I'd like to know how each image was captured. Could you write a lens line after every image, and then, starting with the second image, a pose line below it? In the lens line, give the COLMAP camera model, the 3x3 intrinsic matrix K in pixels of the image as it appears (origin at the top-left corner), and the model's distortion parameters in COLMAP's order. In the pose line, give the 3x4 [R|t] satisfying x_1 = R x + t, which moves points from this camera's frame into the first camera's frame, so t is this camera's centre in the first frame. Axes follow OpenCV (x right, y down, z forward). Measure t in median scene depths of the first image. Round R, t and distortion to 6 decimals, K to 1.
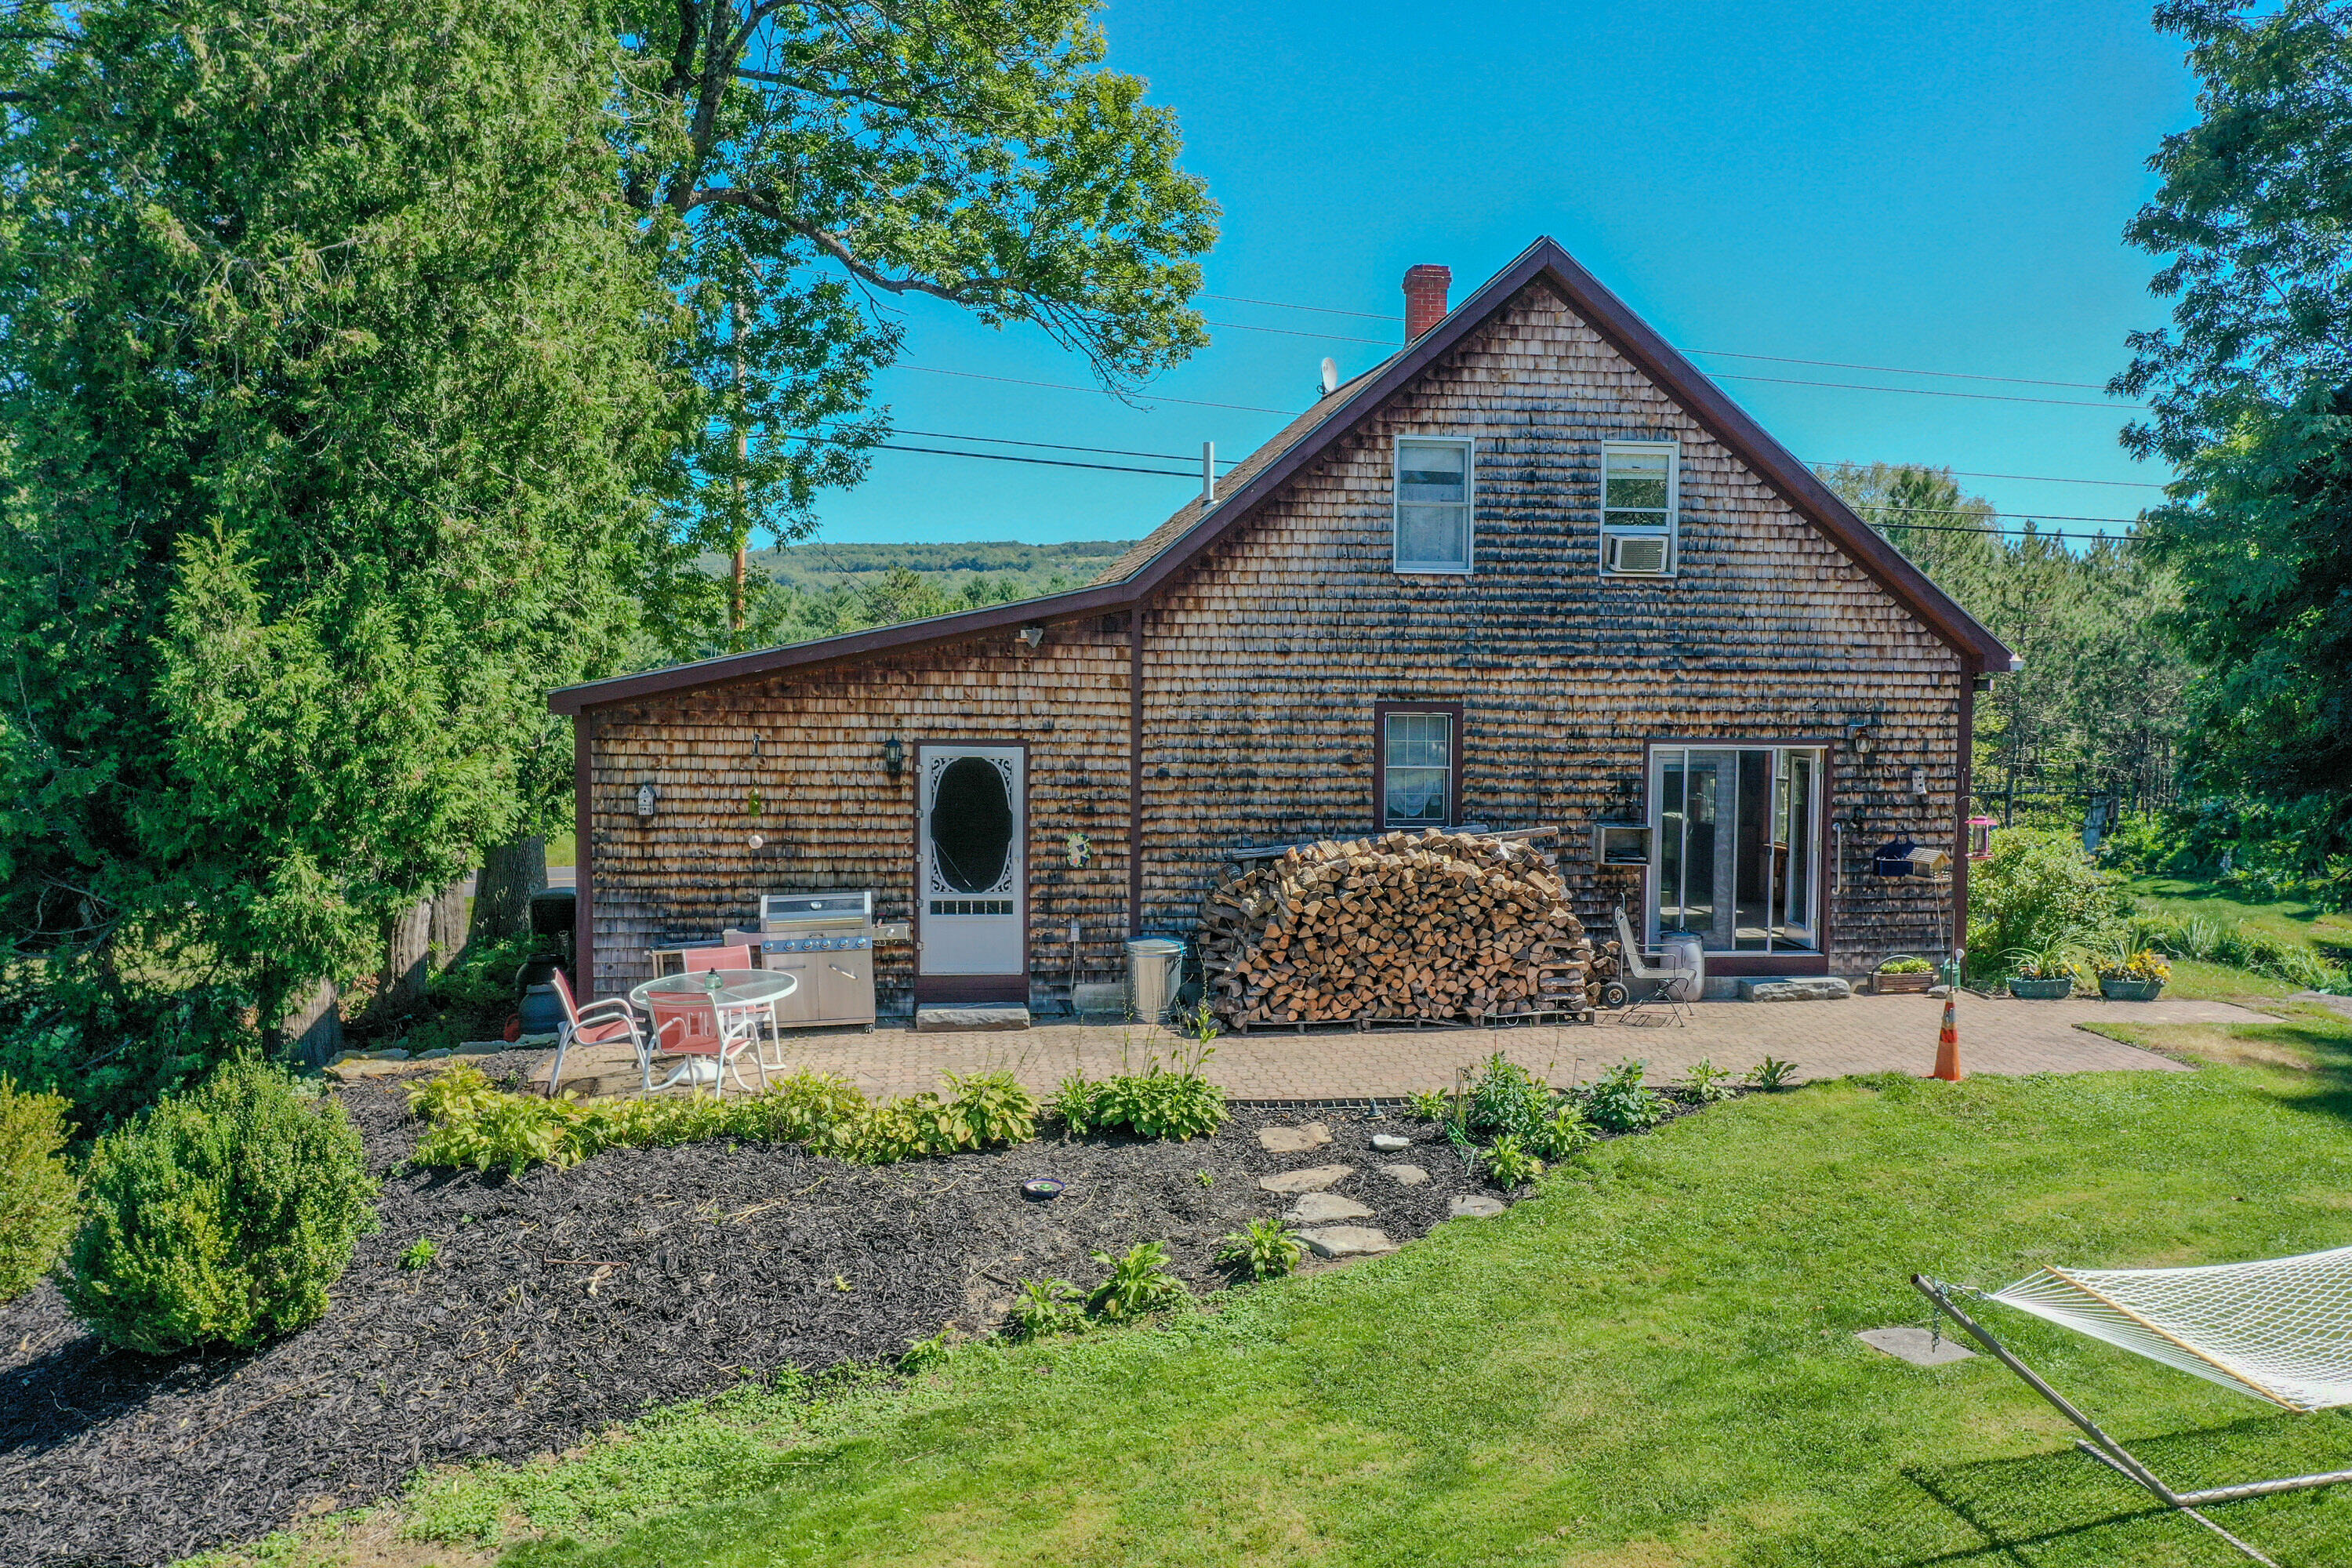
lens RADIAL K [[1857.9, 0, 1171.5], [0, 1857.9, 778.5], [0, 0, 1]] dist [0.000207, -0.005100]
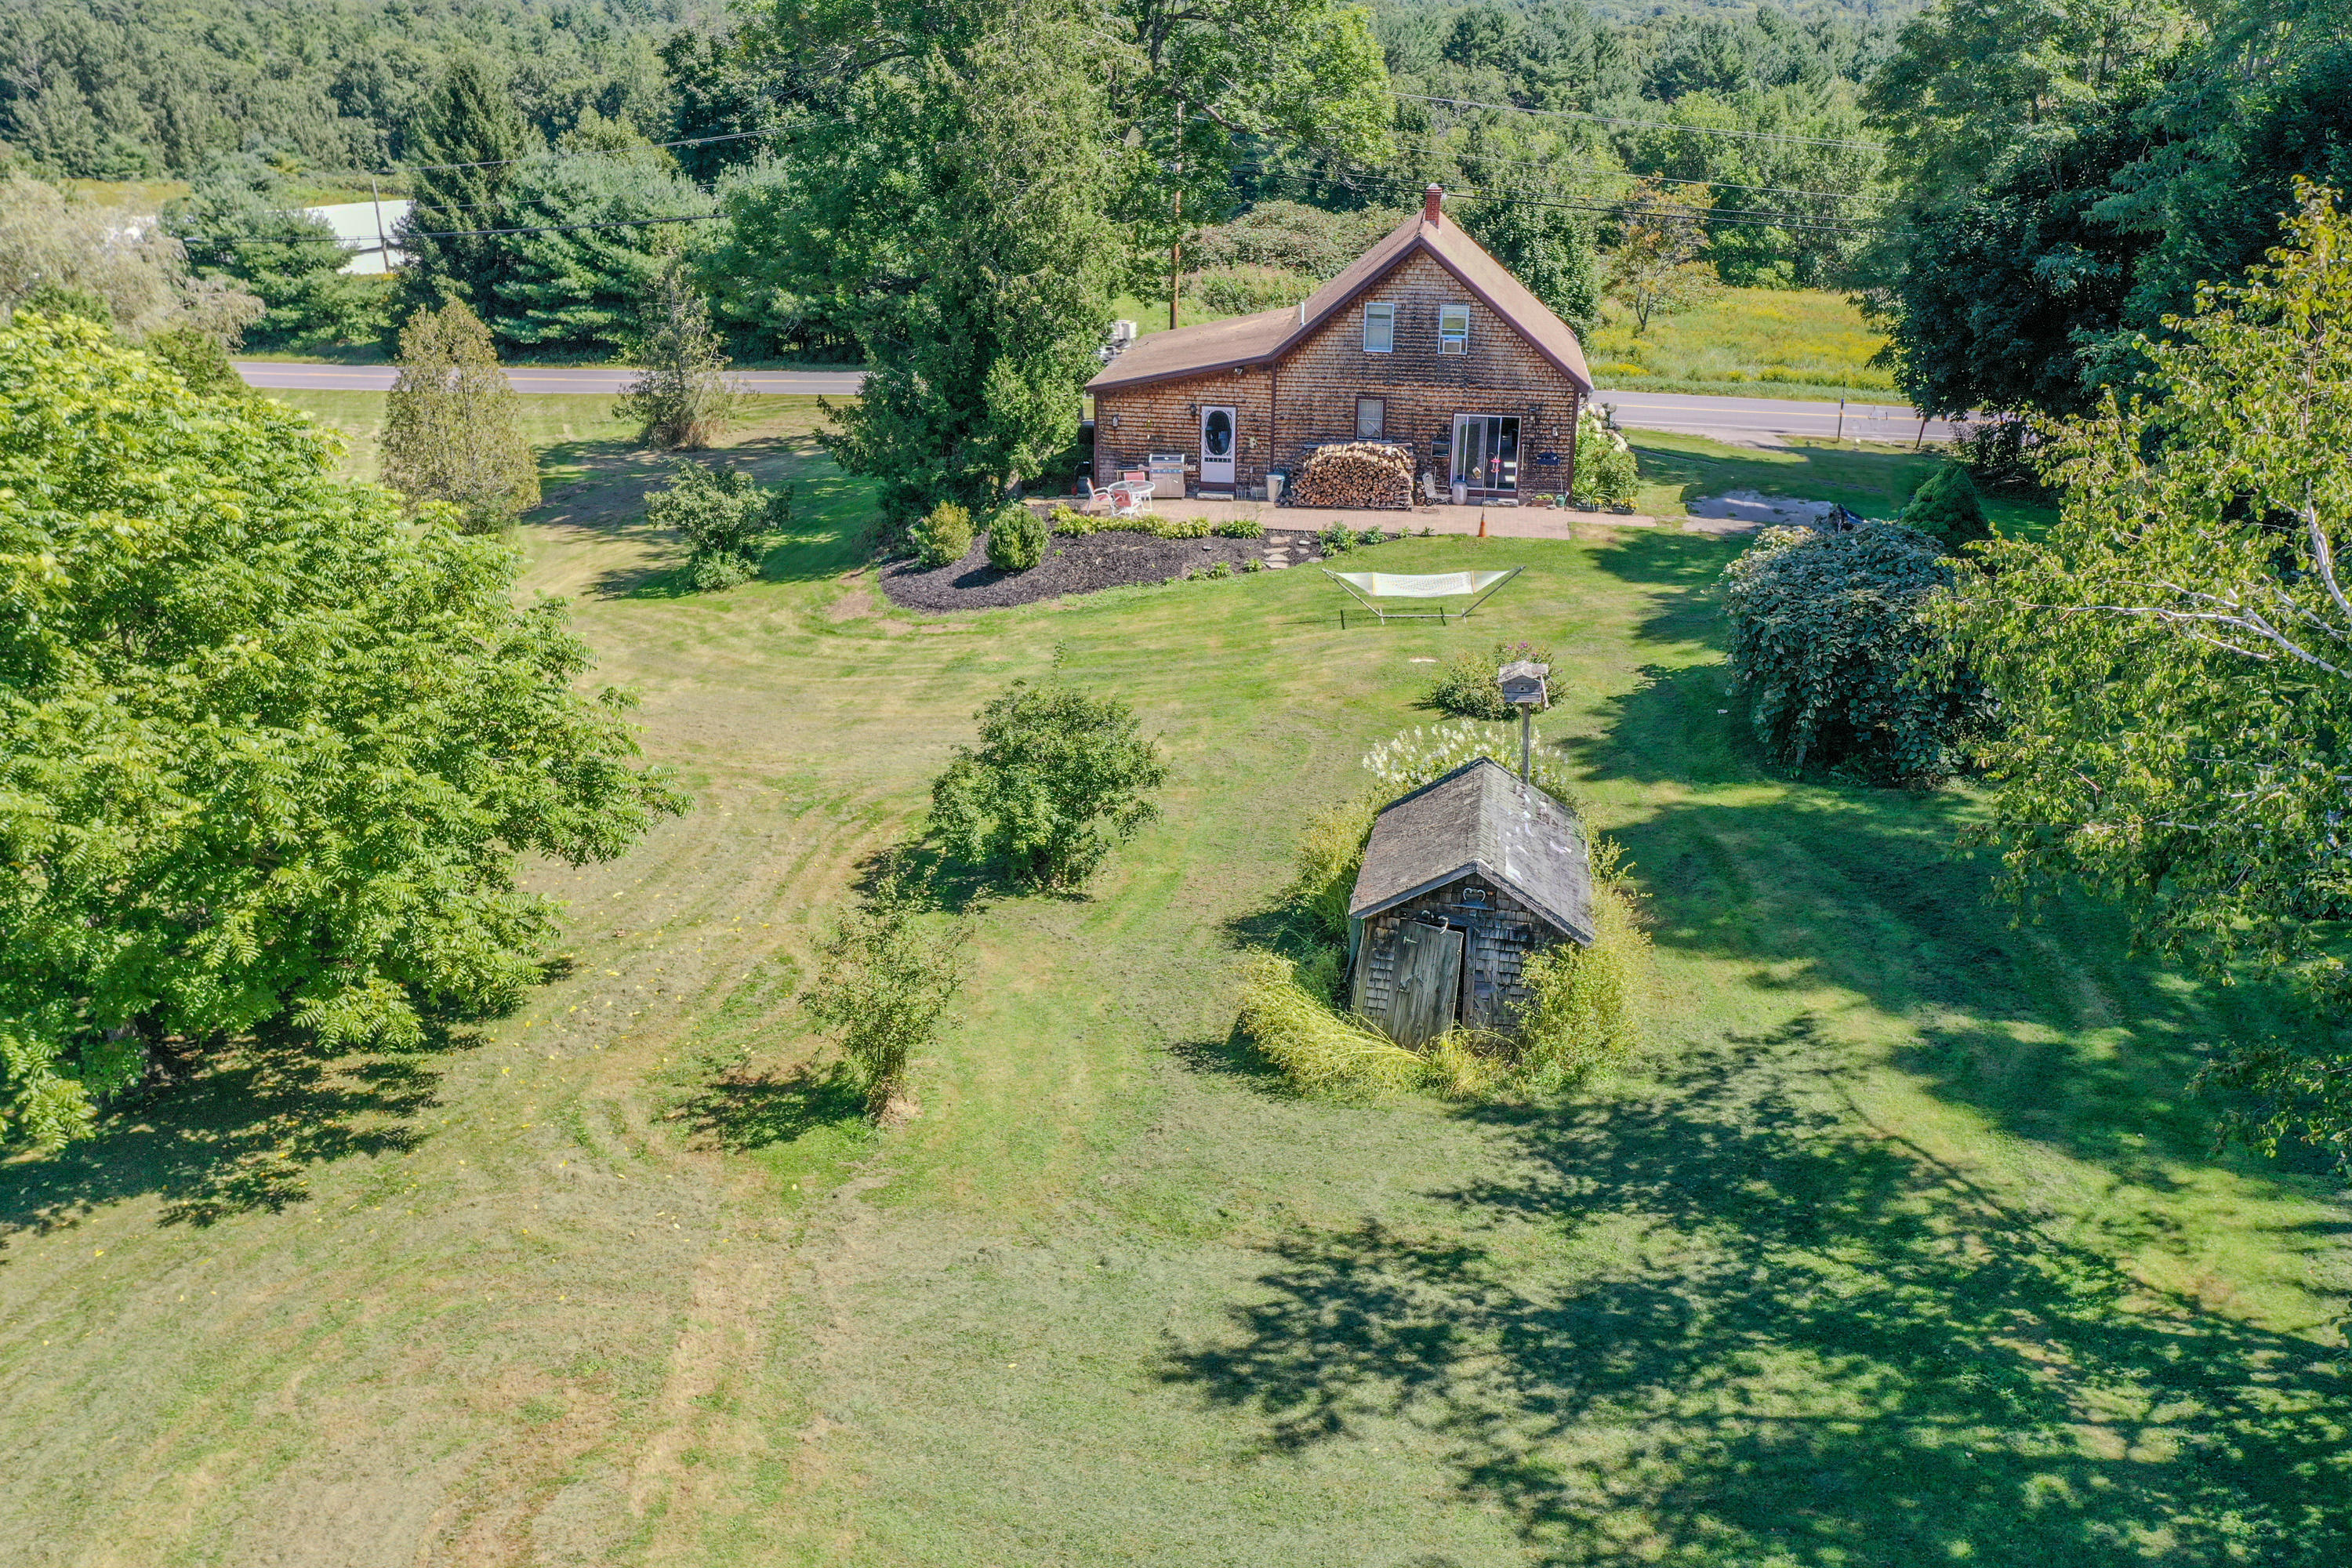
lens RADIAL K [[1857.9, 0, 1171.5], [0, 1857.9, 778.5], [0, 0, 1]] dist [0.000207, -0.005100]
pose [[0.963753, 0.099209, -0.247665, 0.615127], [-0.016635, 0.948830, 0.315349, -0.387785], [0.266277, -0.299799, 0.916088, -1.934310]]
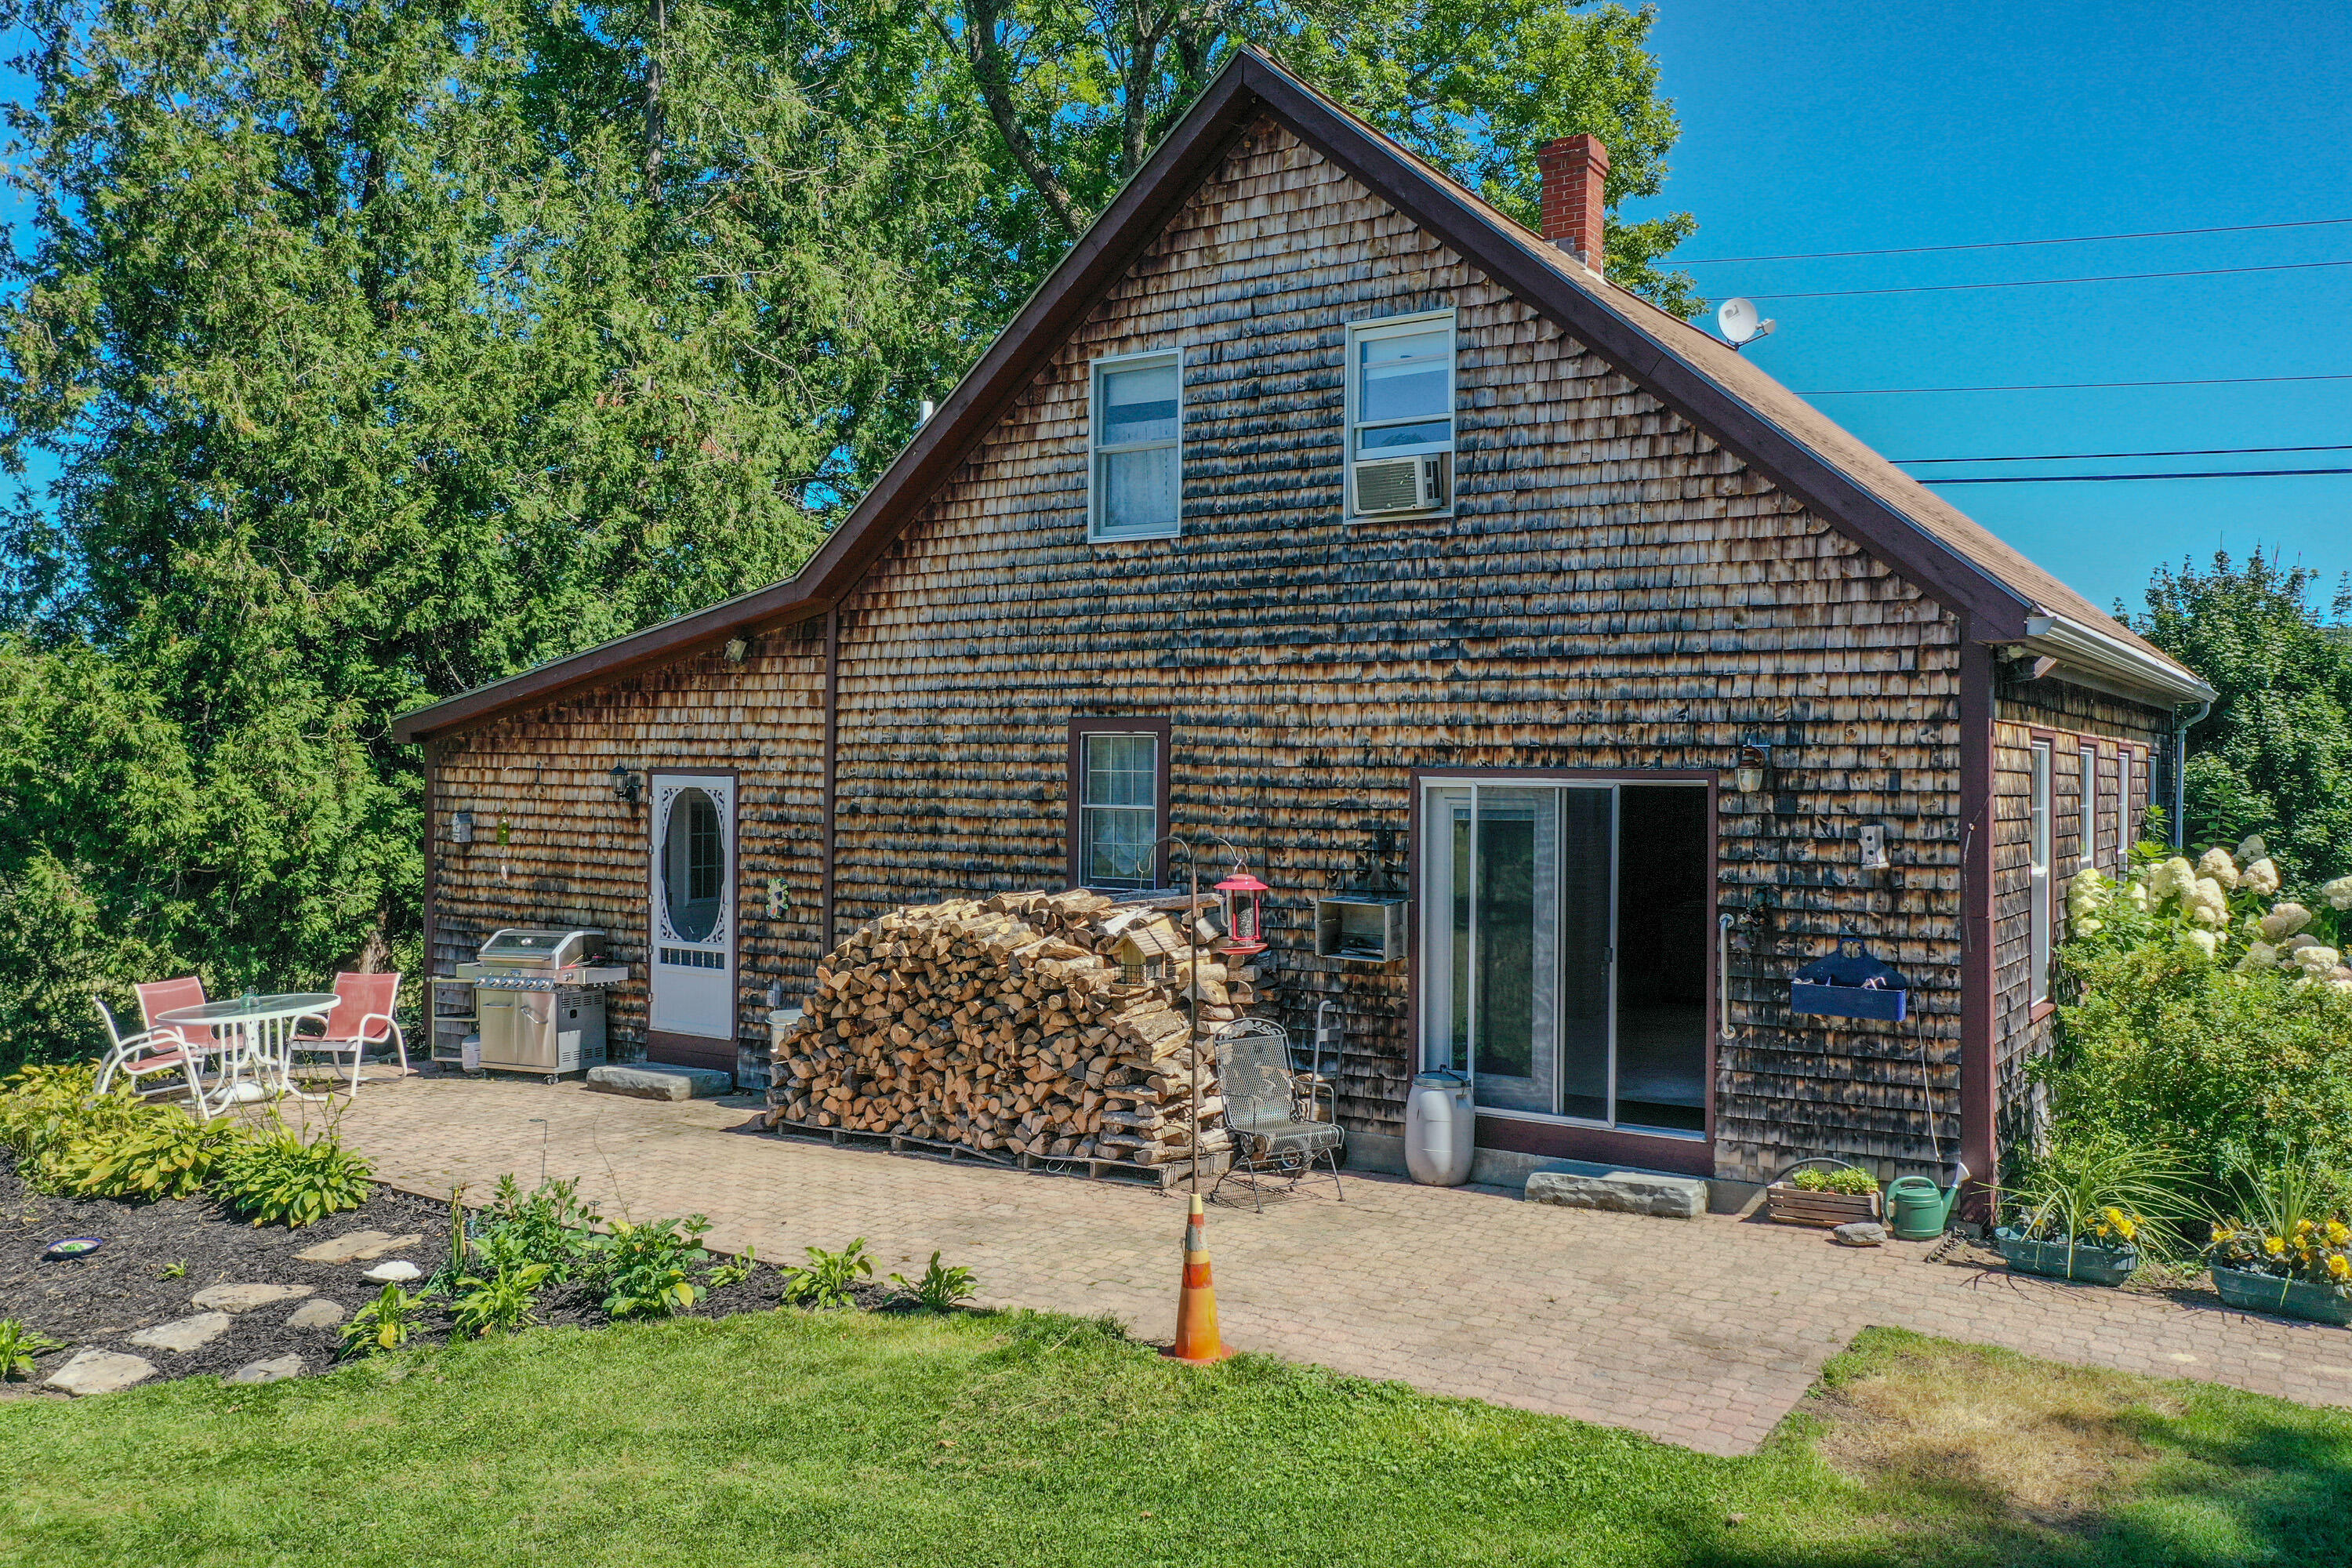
lens RADIAL K [[1857.9, 0, 1171.5], [0, 1857.9, 778.5], [0, 0, 1]] dist [0.000207, -0.005100]
pose [[0.762507, 0.000573, -0.646980, 0.626379], [-0.035130, 0.998561, -0.040518, 0.011819], [0.646026, 0.053624, 0.761430, 0.462784]]
